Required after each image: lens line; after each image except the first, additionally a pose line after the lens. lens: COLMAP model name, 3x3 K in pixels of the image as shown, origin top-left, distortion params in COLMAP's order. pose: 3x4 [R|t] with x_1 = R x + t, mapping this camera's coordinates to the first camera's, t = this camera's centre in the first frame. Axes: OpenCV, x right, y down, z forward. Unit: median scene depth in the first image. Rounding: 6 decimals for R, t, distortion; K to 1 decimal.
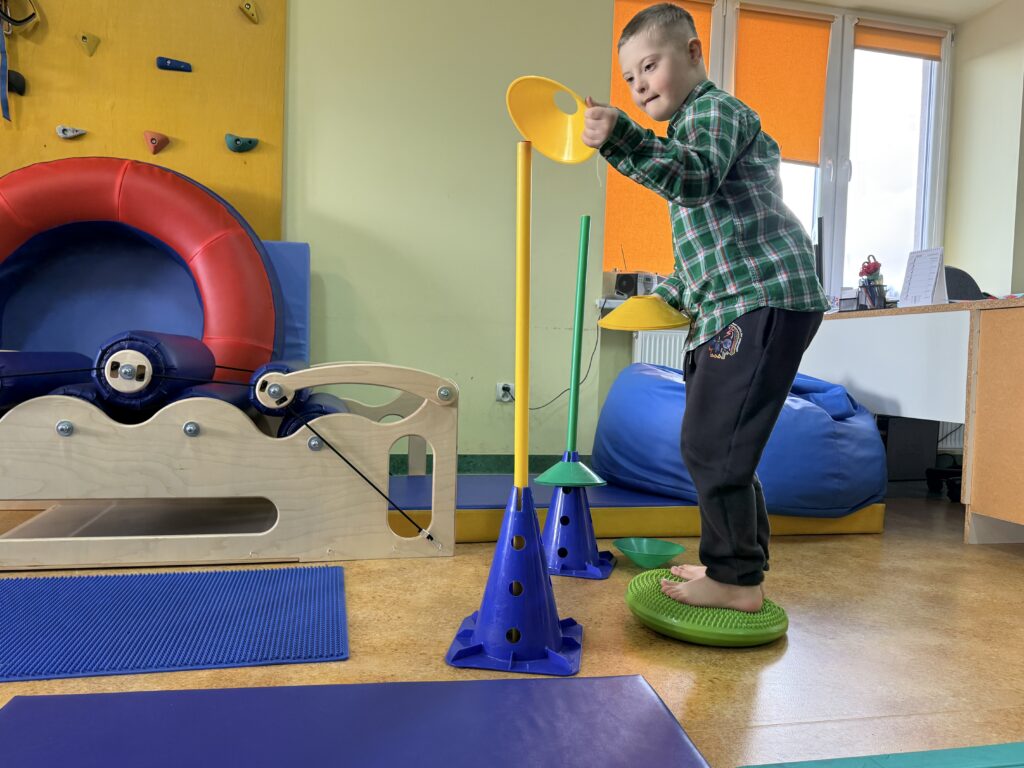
lens RADIAL K [[783.0, 0, 512.0], [0, 783.0, 384.0], [0, 0, 1]] dist [0.004318, -0.003825]
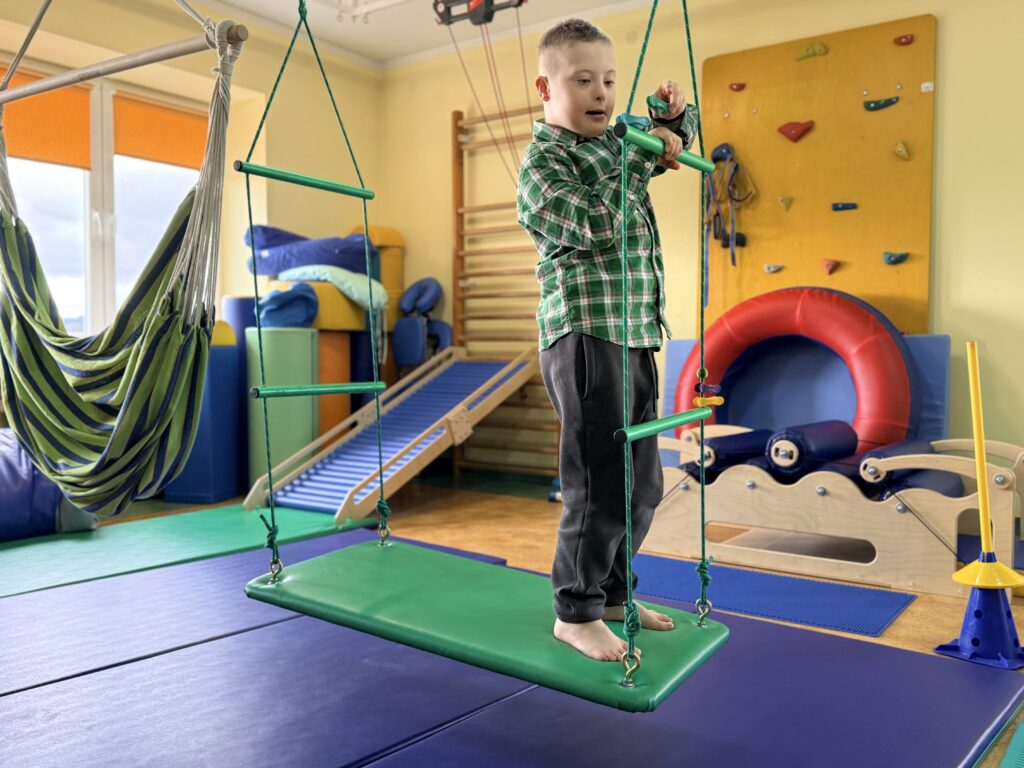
lens RADIAL K [[895.6, 0, 512.0], [0, 895.6, 384.0], [0, 0, 1]] dist [0.011051, 0.002052]
pose [[0.666459, 0.000670, -0.745541, 0.509258], [-0.017877, 0.999726, -0.015082, -0.116677], [0.745327, 0.023380, 0.666289, -0.658426]]
